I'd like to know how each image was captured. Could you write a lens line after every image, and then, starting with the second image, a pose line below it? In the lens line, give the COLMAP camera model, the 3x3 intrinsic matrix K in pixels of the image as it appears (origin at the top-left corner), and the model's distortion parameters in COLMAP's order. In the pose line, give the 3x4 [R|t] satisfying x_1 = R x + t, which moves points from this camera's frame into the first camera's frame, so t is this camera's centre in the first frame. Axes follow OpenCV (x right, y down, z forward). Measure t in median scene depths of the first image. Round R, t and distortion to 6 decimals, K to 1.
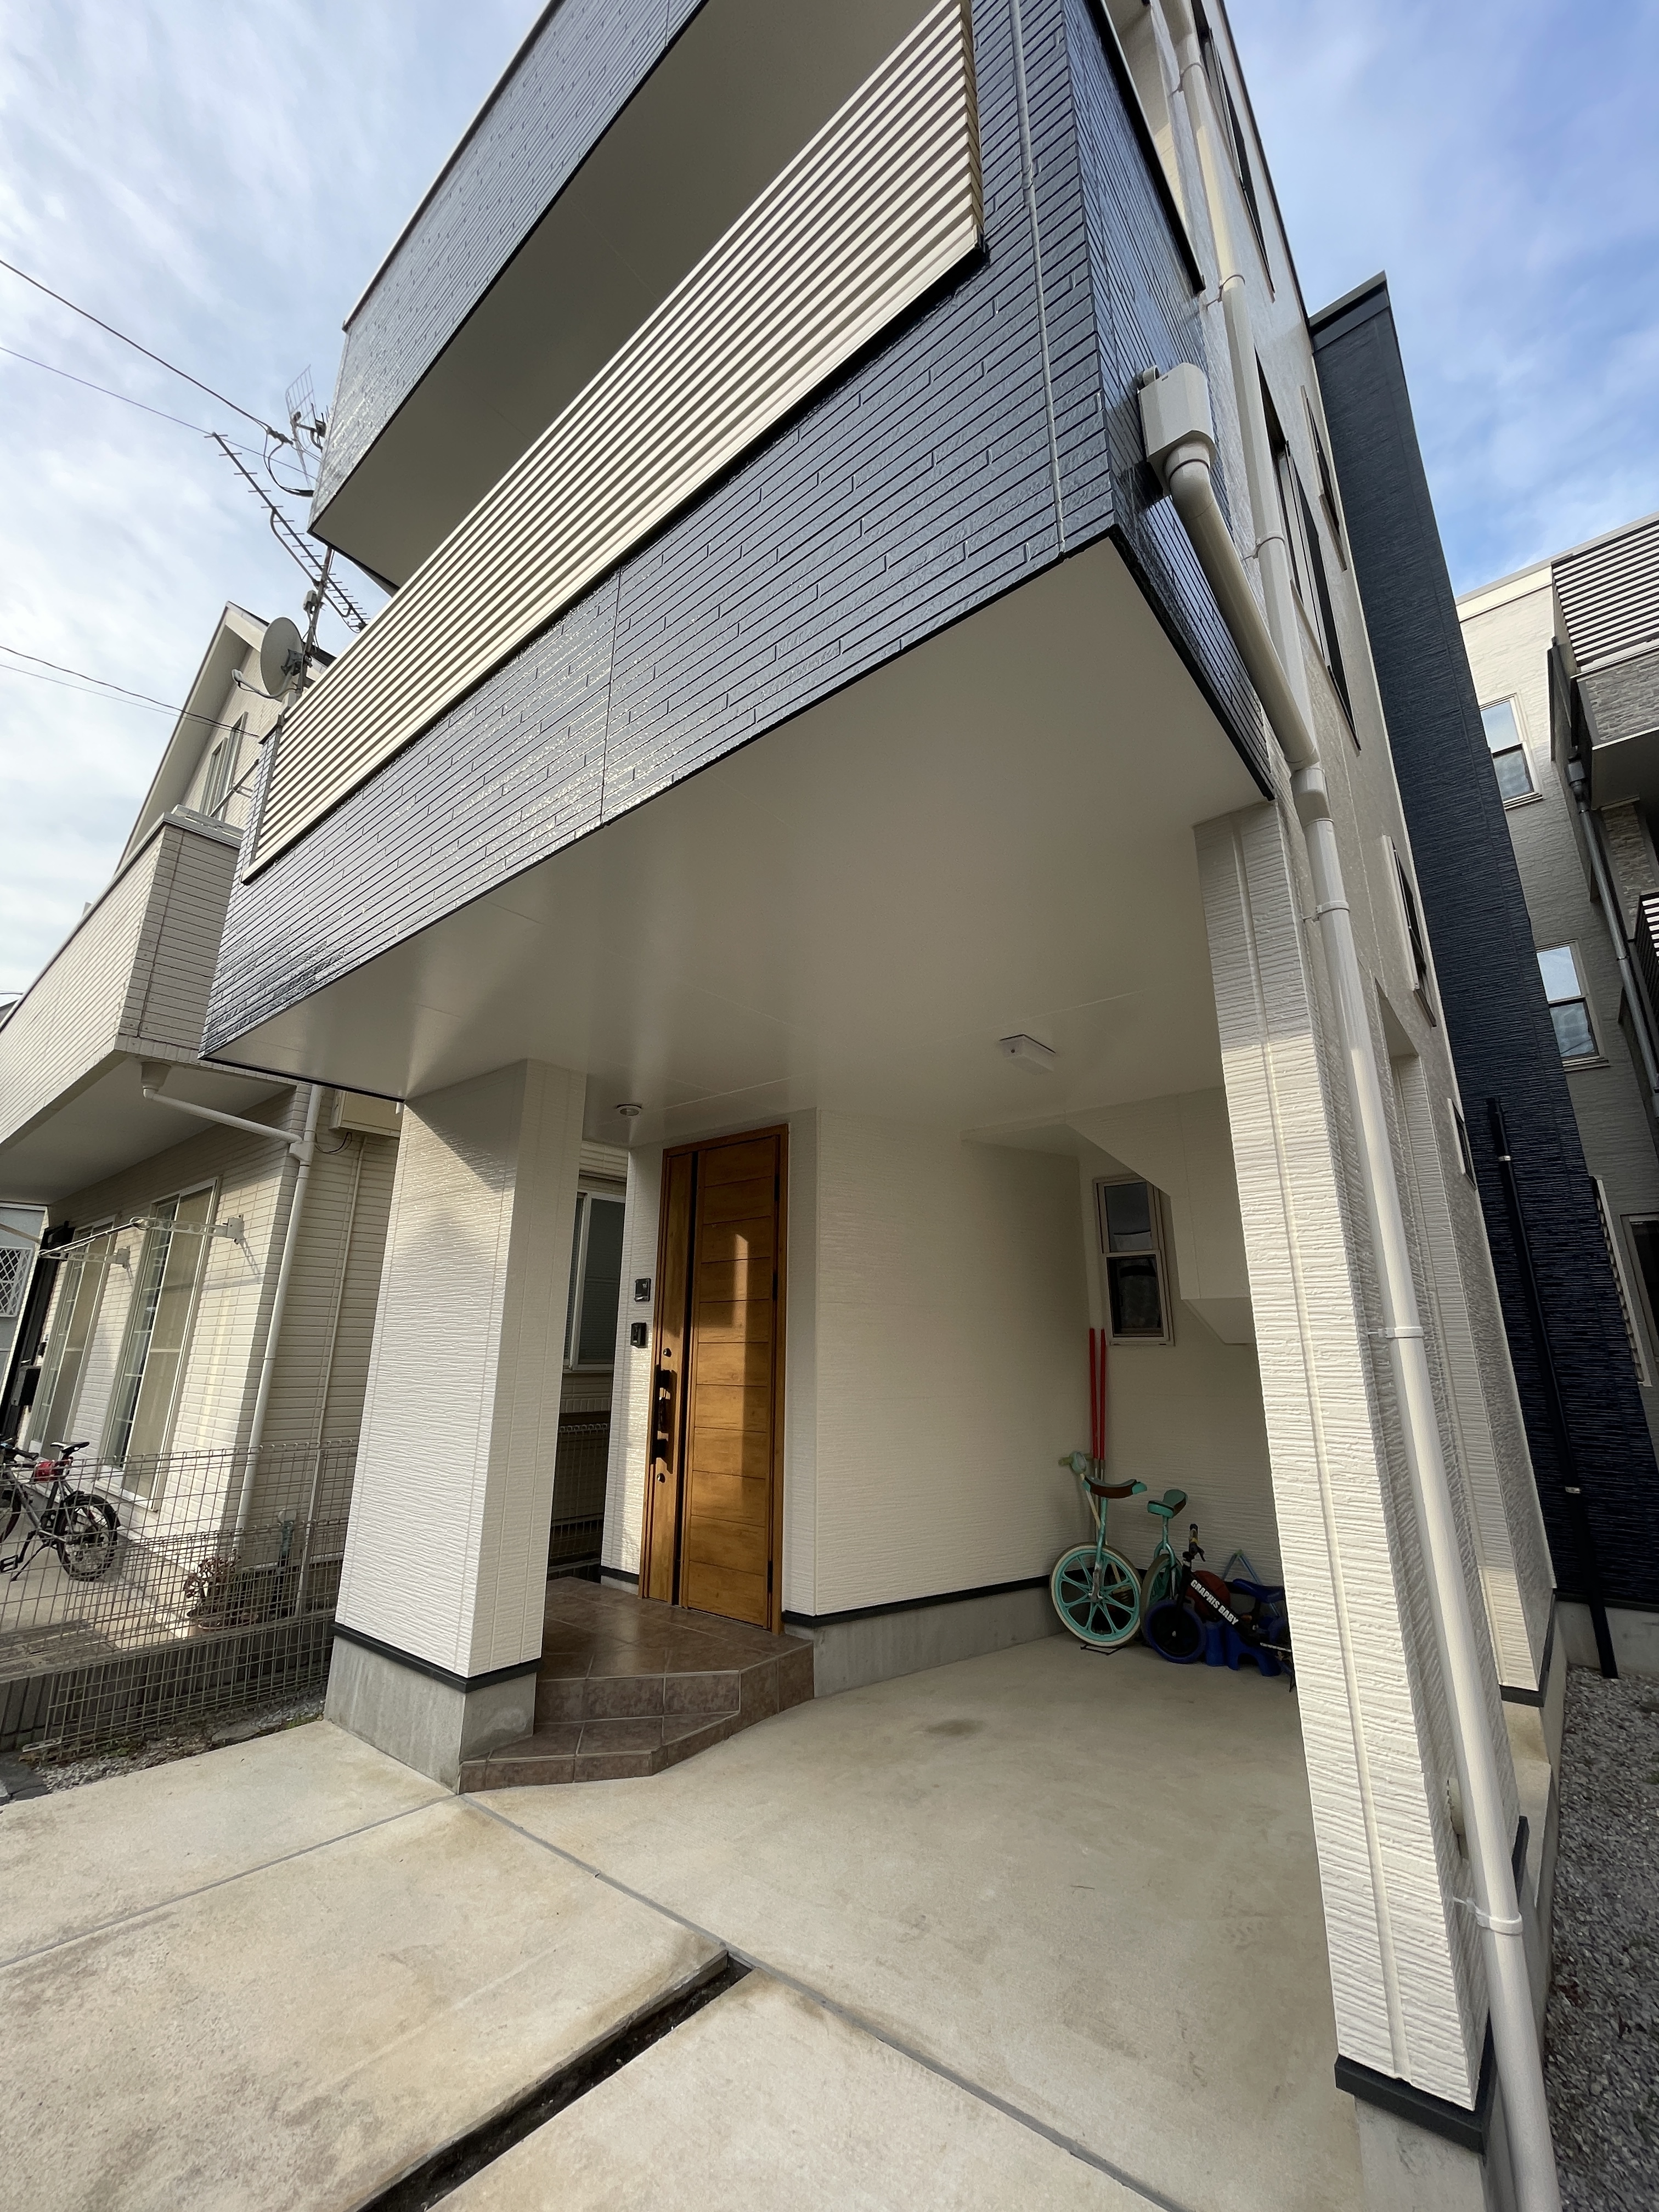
lens RADIAL K [[882.2, 0, 829.5], [0, 882.2, 1106.0], [0, 0, 1]] dist [-0.001571, -0.000021]
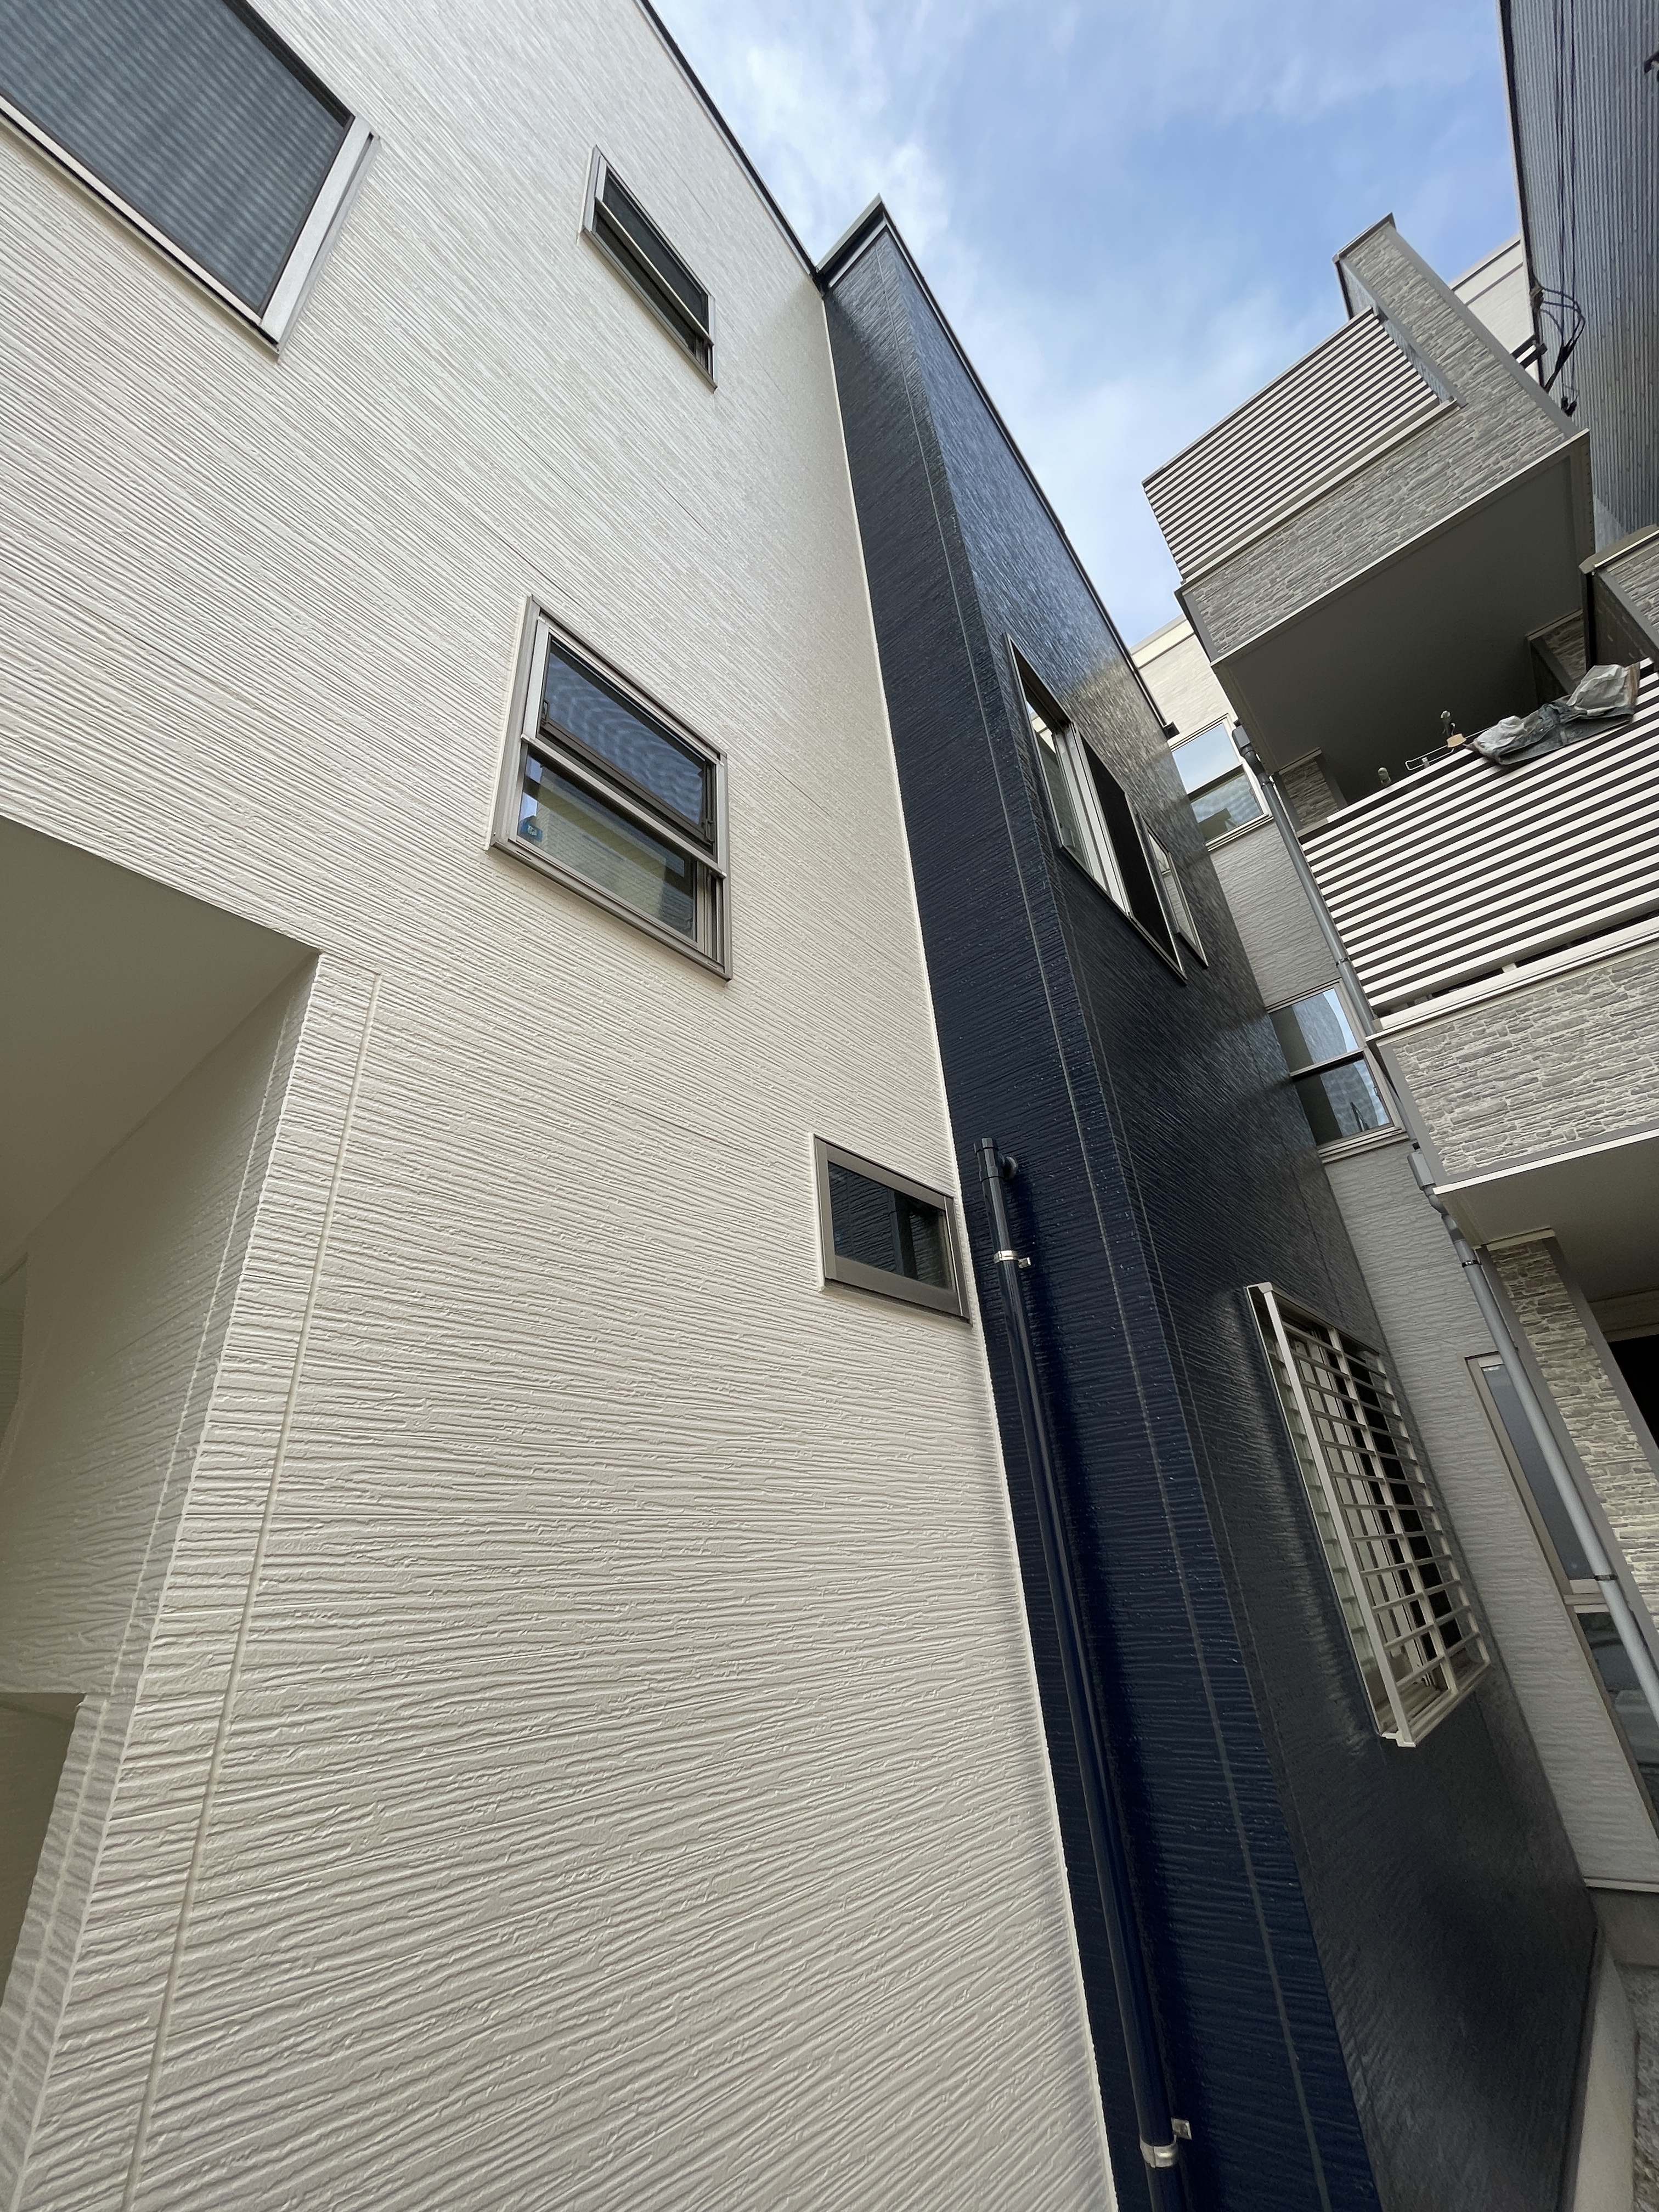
lens RADIAL K [[882.2, 0, 829.5], [0, 882.2, 1106.0], [0, 0, 1]] dist [-0.001571, -0.000021]
pose [[0.997085, -0.074349, 0.017166, 0.696154], [0.076305, 0.972346, -0.220728, 0.081018], [-0.000281, 0.221395, 0.975184, 0.524754]]
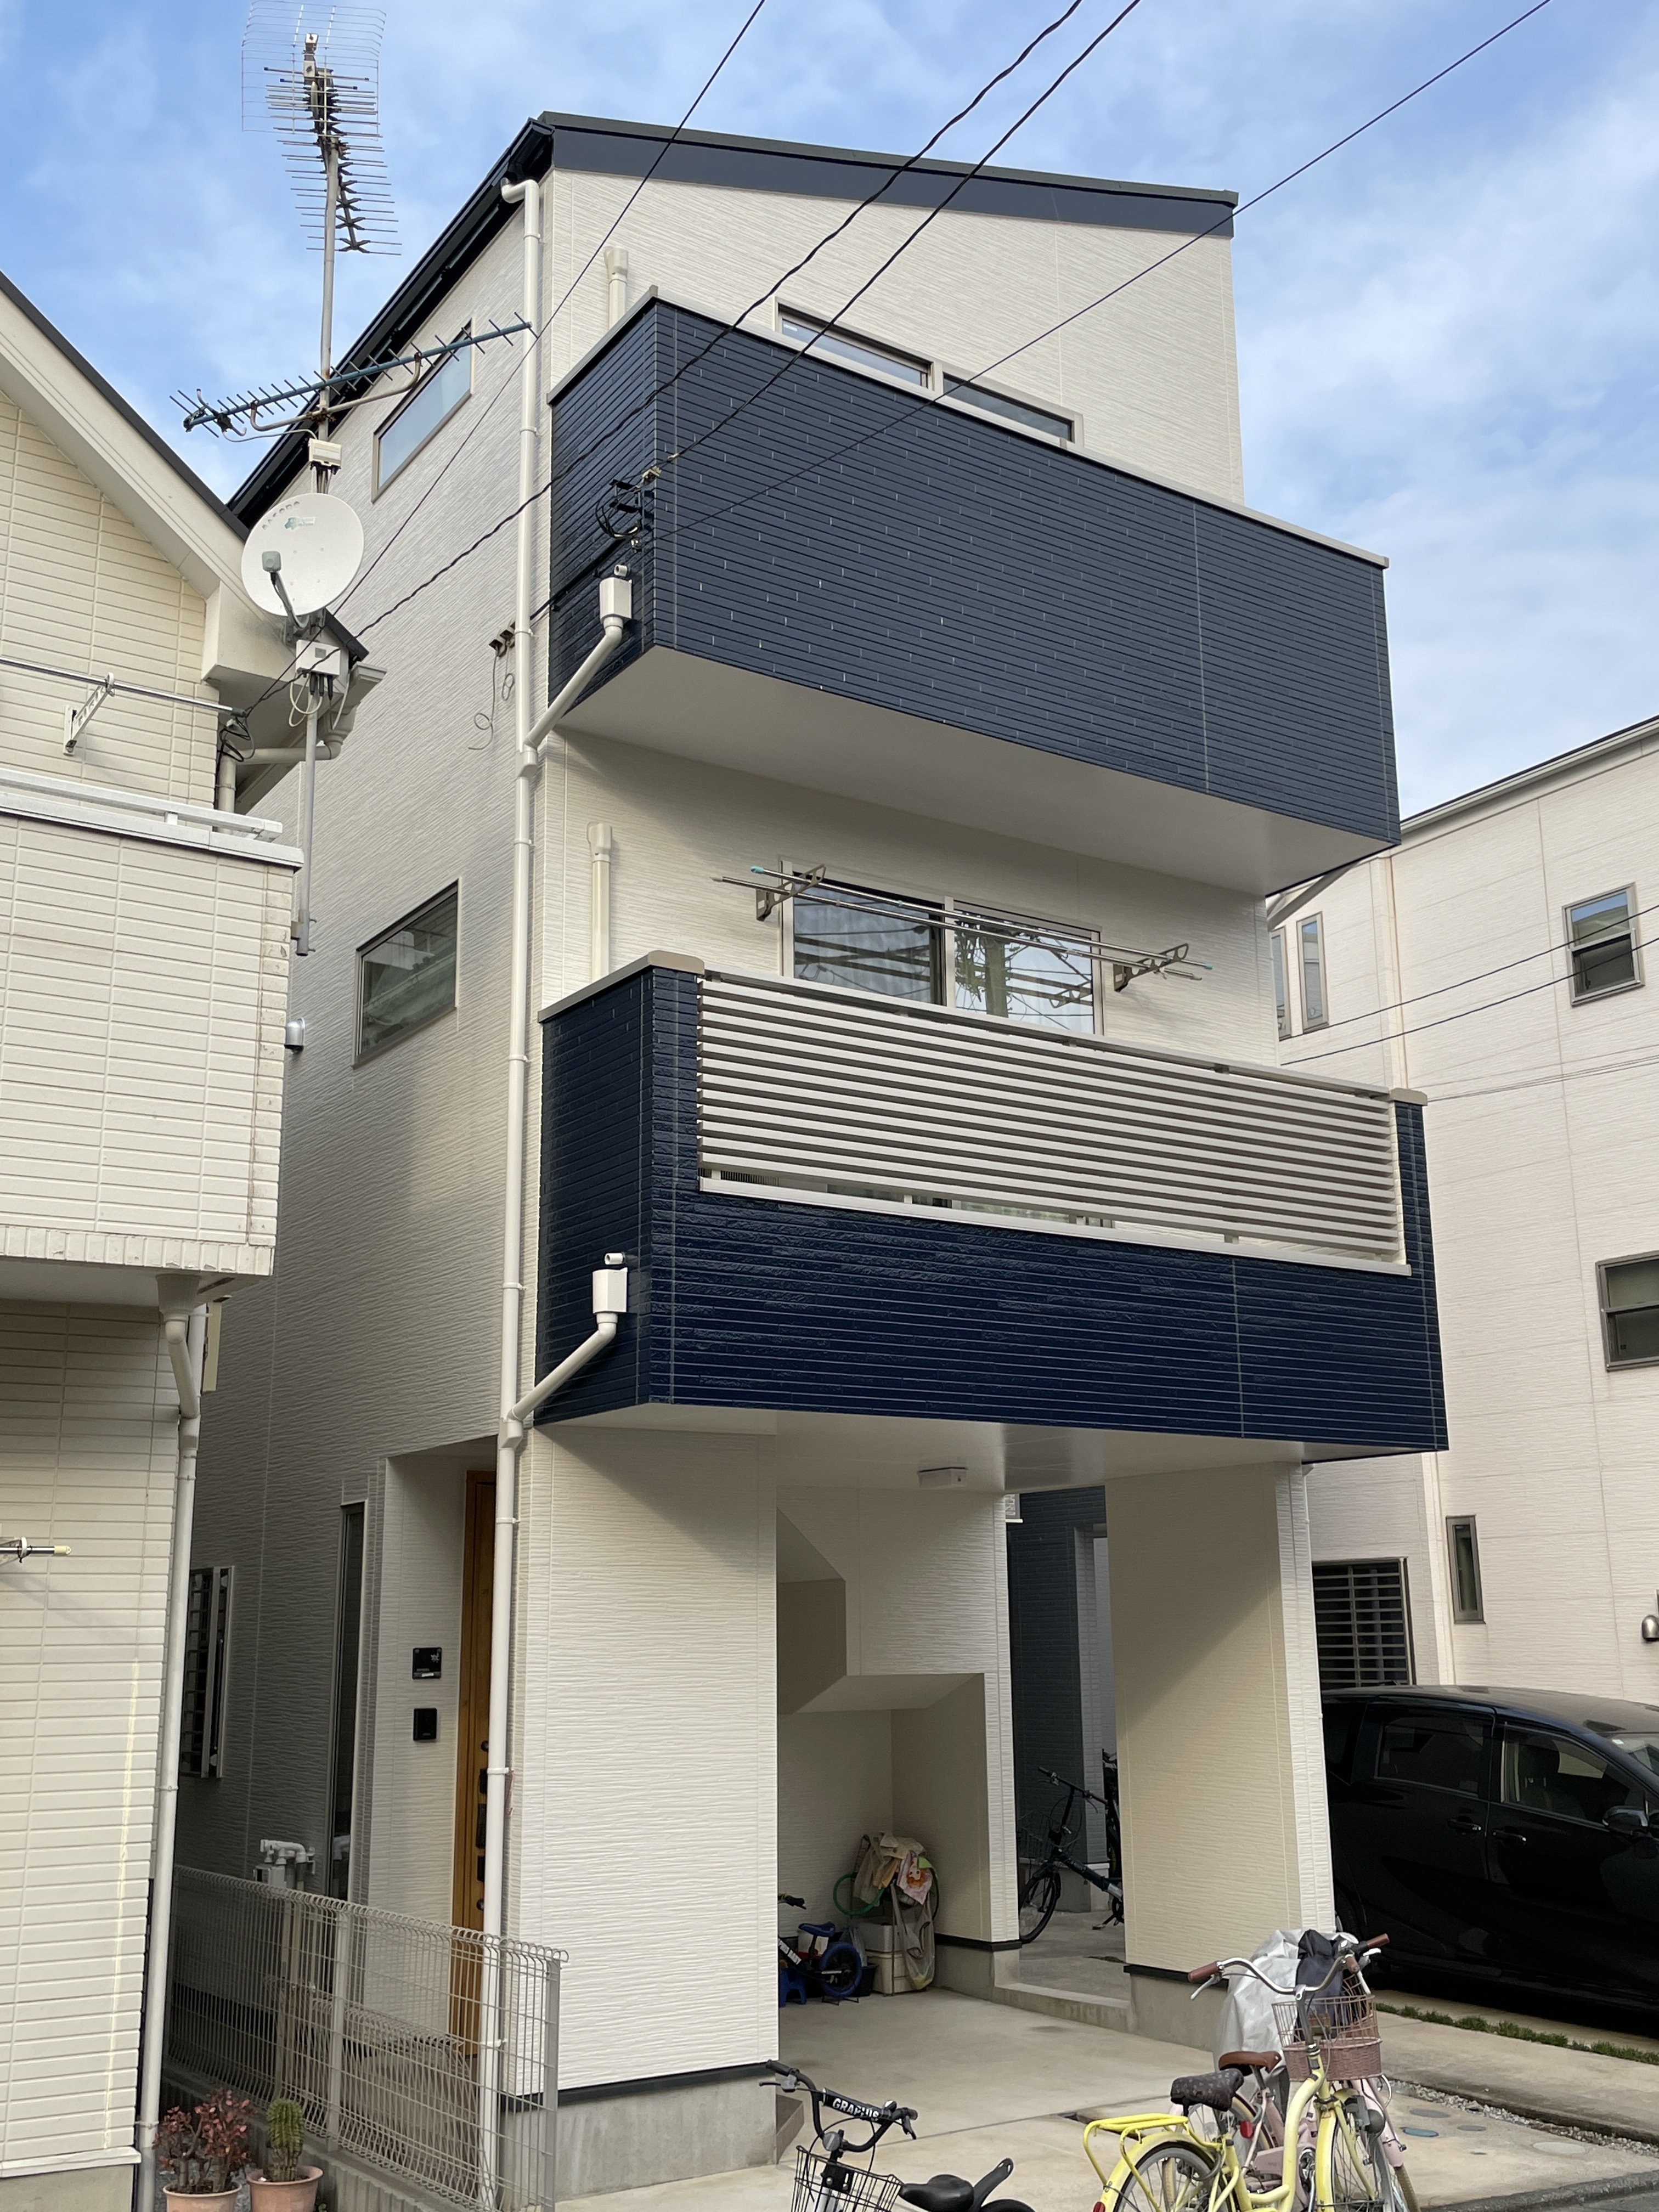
lens RADIAL K [[2221.3, 0, 829.5], [0, 2221.3, 1106.0], [0, 0, 1]] dist [0.071316, -0.006402]
pose [[0.284477, 0.227271, 0.931354, -2.165061], [-0.238958, 0.957641, -0.160697, -0.020785], [-0.928425, -0.176840, 0.326734, 0.175668]]
